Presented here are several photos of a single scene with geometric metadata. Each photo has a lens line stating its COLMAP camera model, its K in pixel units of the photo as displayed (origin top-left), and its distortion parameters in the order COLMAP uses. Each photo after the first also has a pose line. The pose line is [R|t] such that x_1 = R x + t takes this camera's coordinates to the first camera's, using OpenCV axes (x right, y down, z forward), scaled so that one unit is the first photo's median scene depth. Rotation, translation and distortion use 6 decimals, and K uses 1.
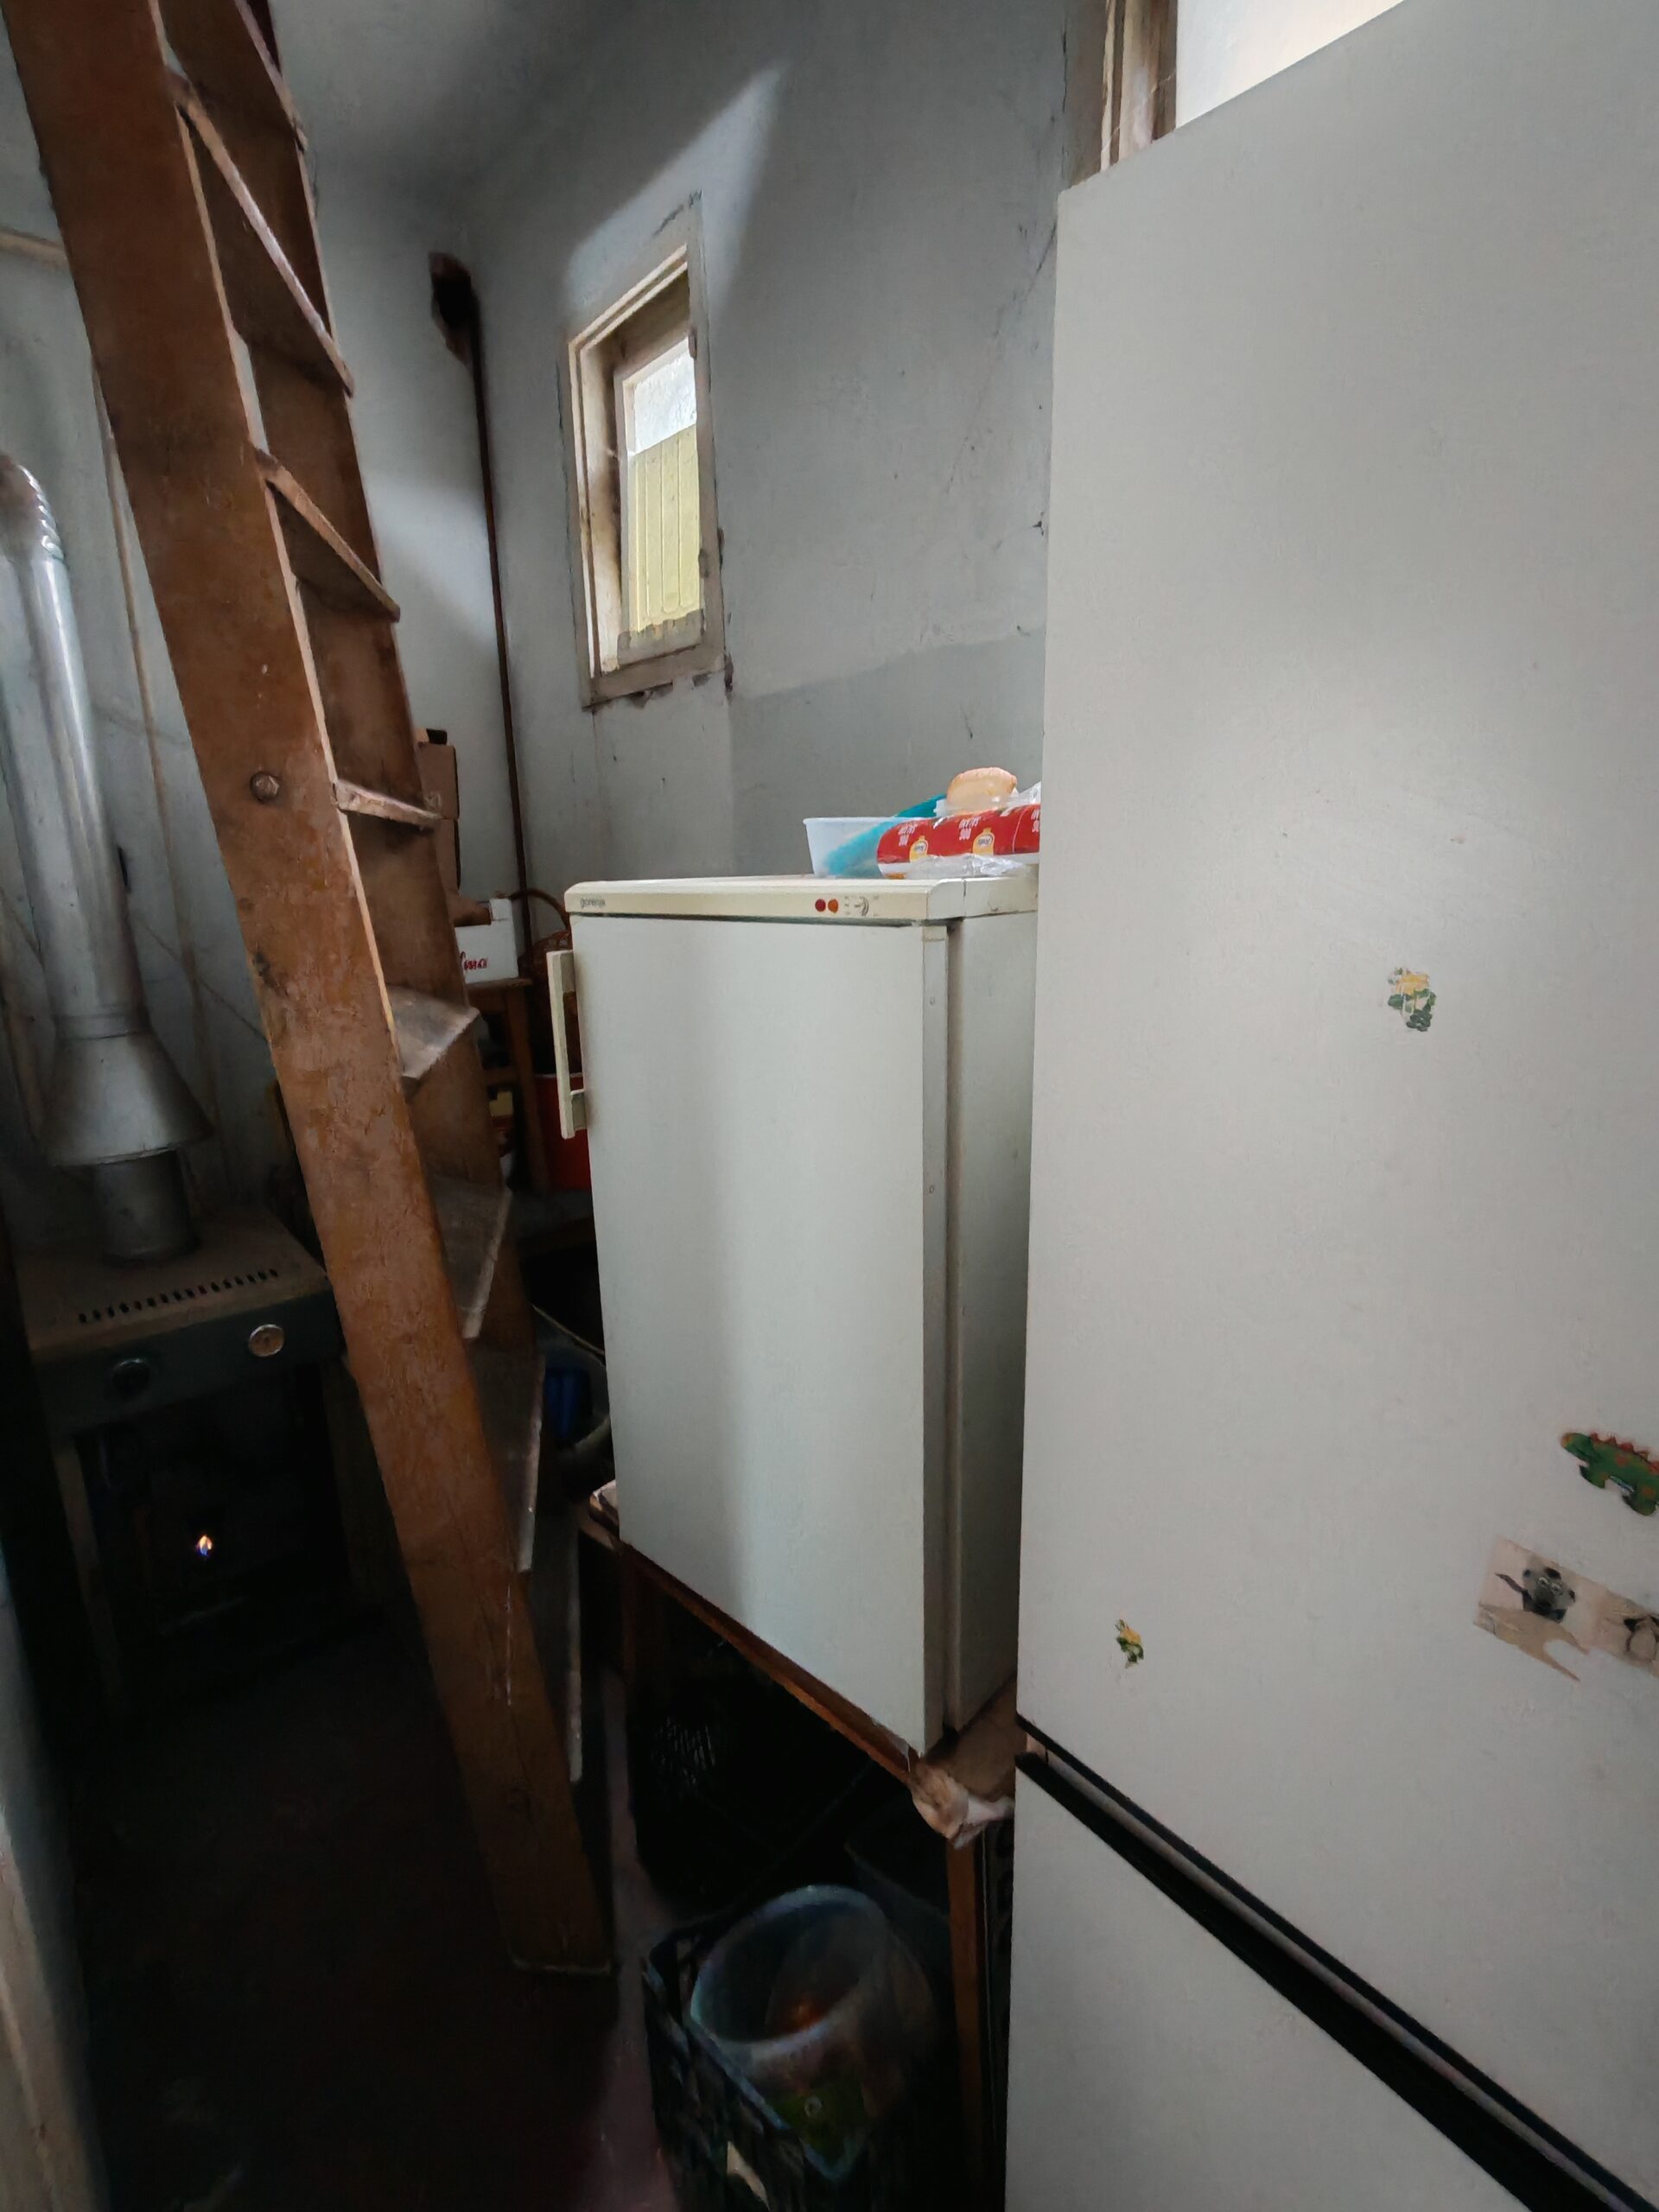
lens RADIAL K [[1013.0, 0, 822.4], [0, 1013.0, 1104.8], [0, 0, 1]] dist [0.004662, -0.000972]
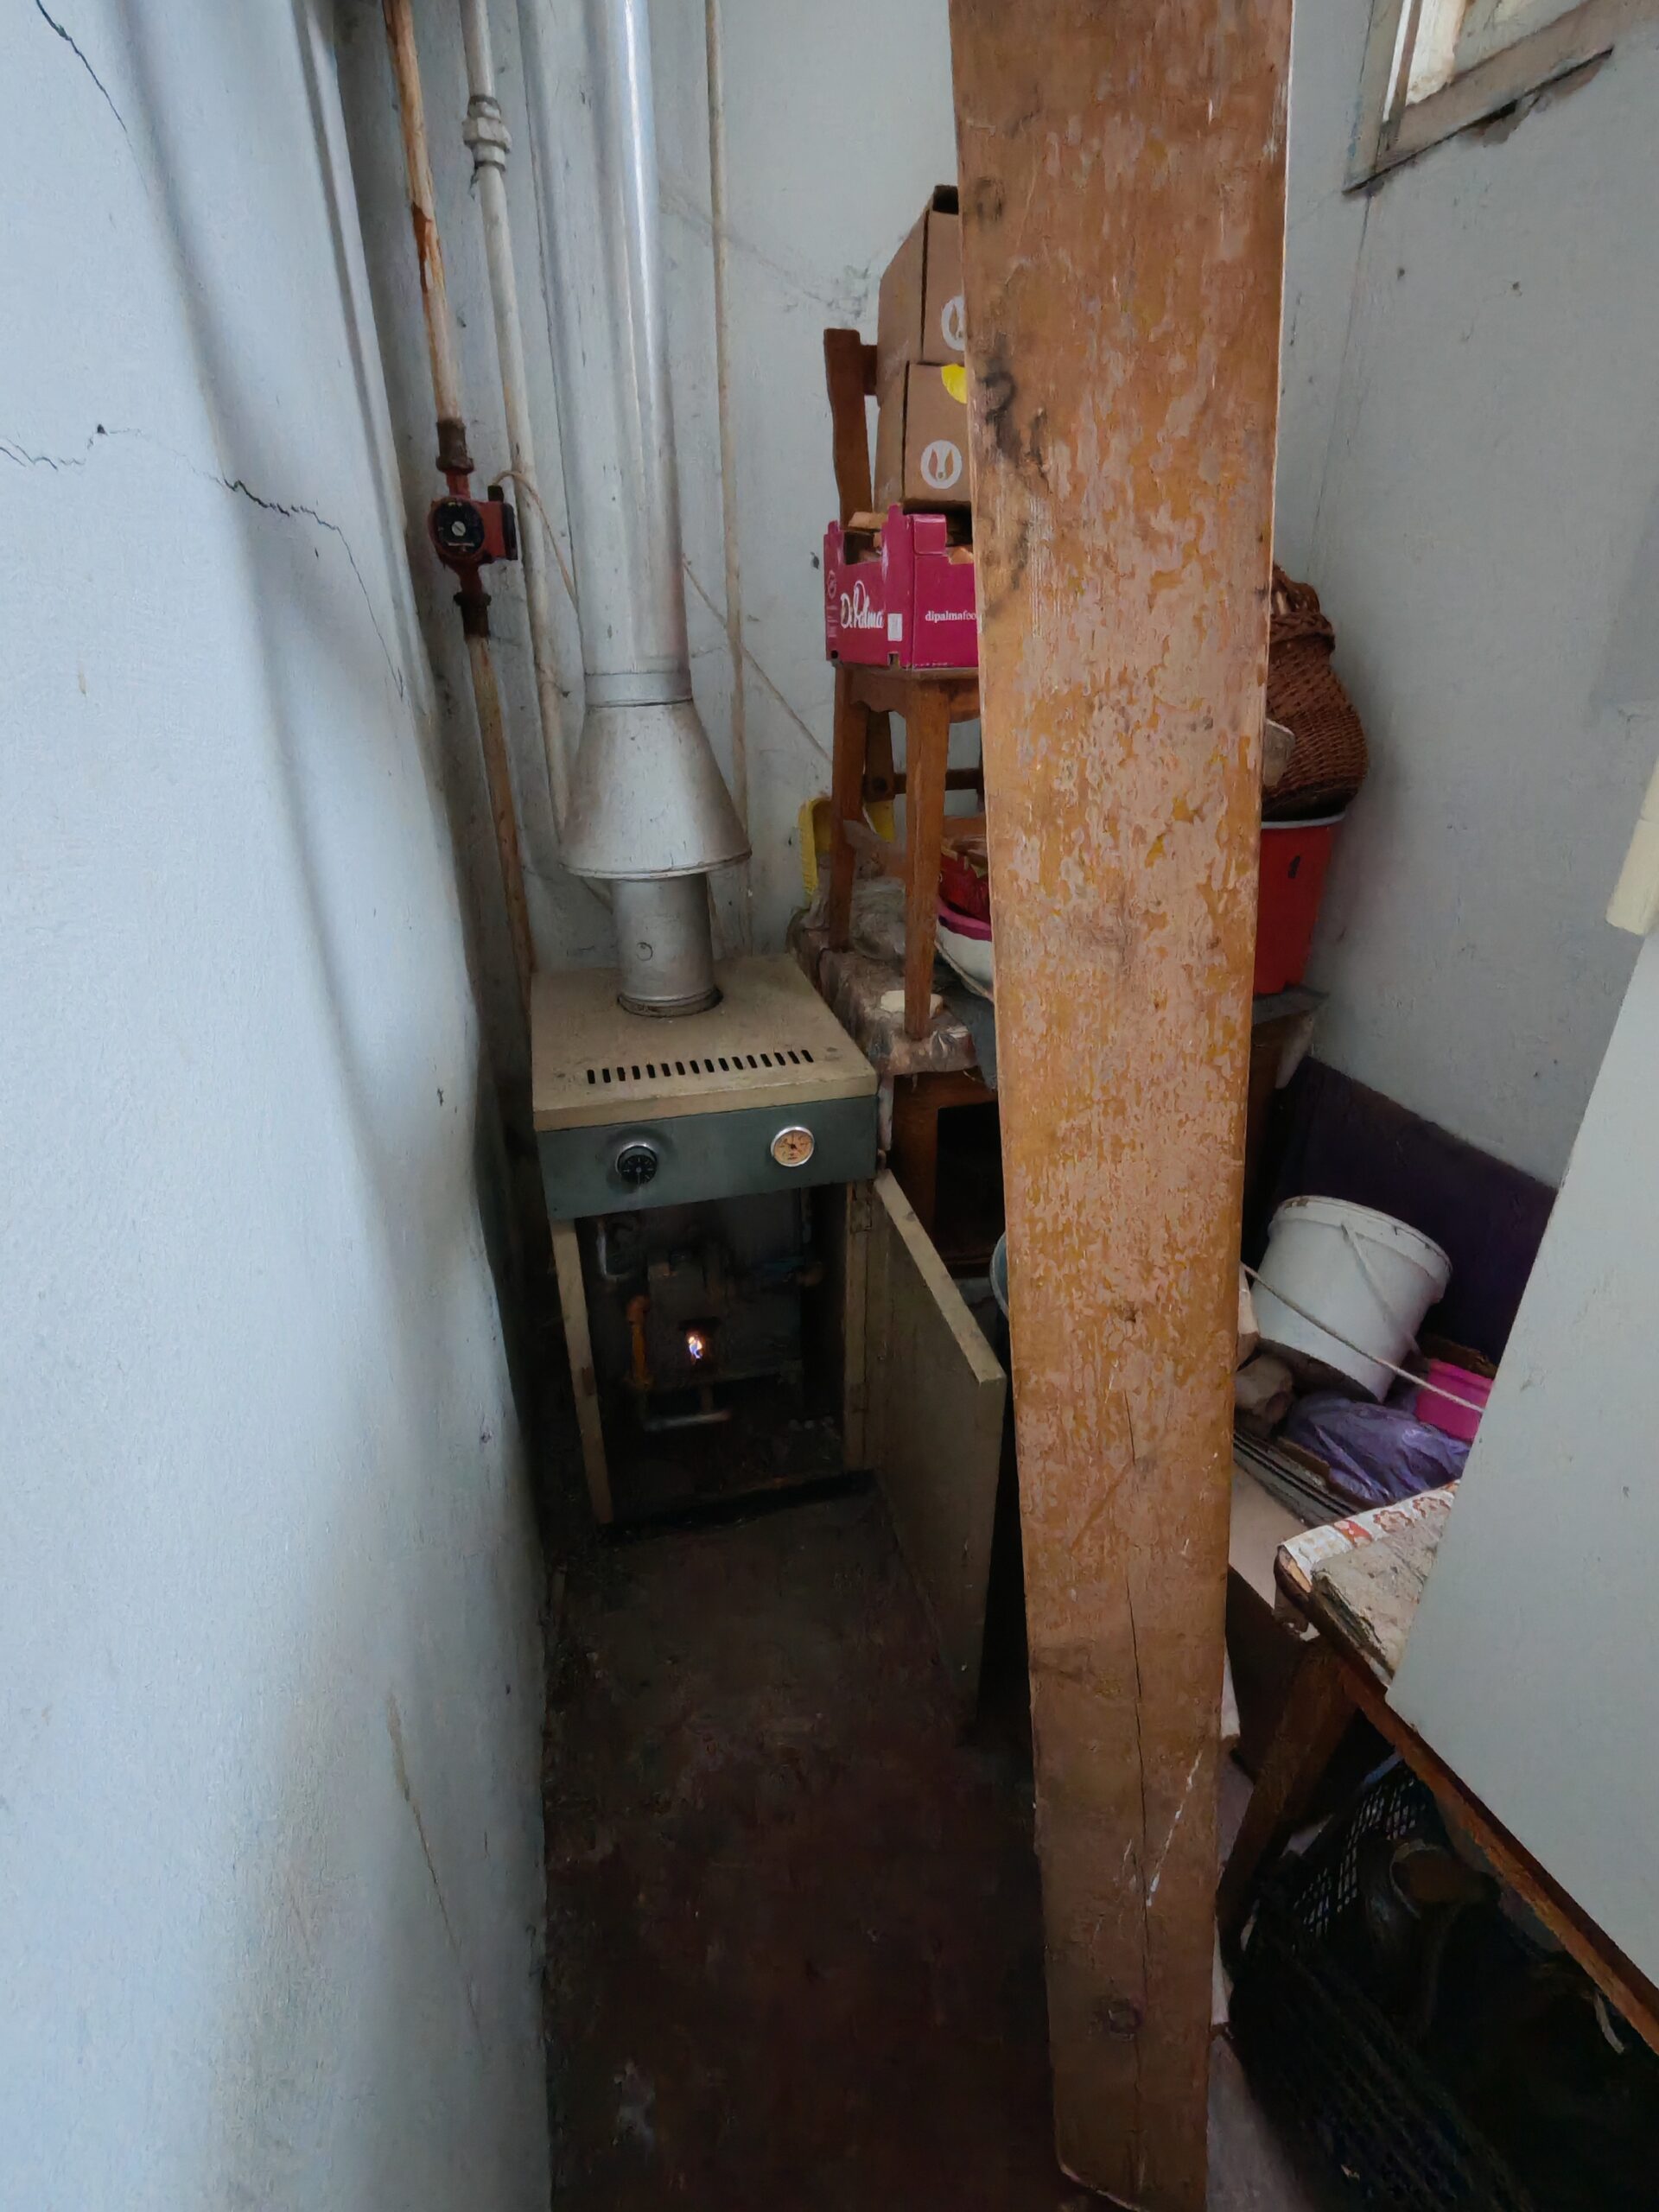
lens RADIAL K [[1013.0, 0, 831.1], [0, 1013.0, 1105.7], [0, 0, 1]] dist [0.004662, -0.000972]
pose [[0.905494, 0.197461, -0.375618, -0.263623], [-0.113951, 0.965776, 0.233004, 0.028932], [0.408773, -0.168182, 0.897006, 0.371391]]
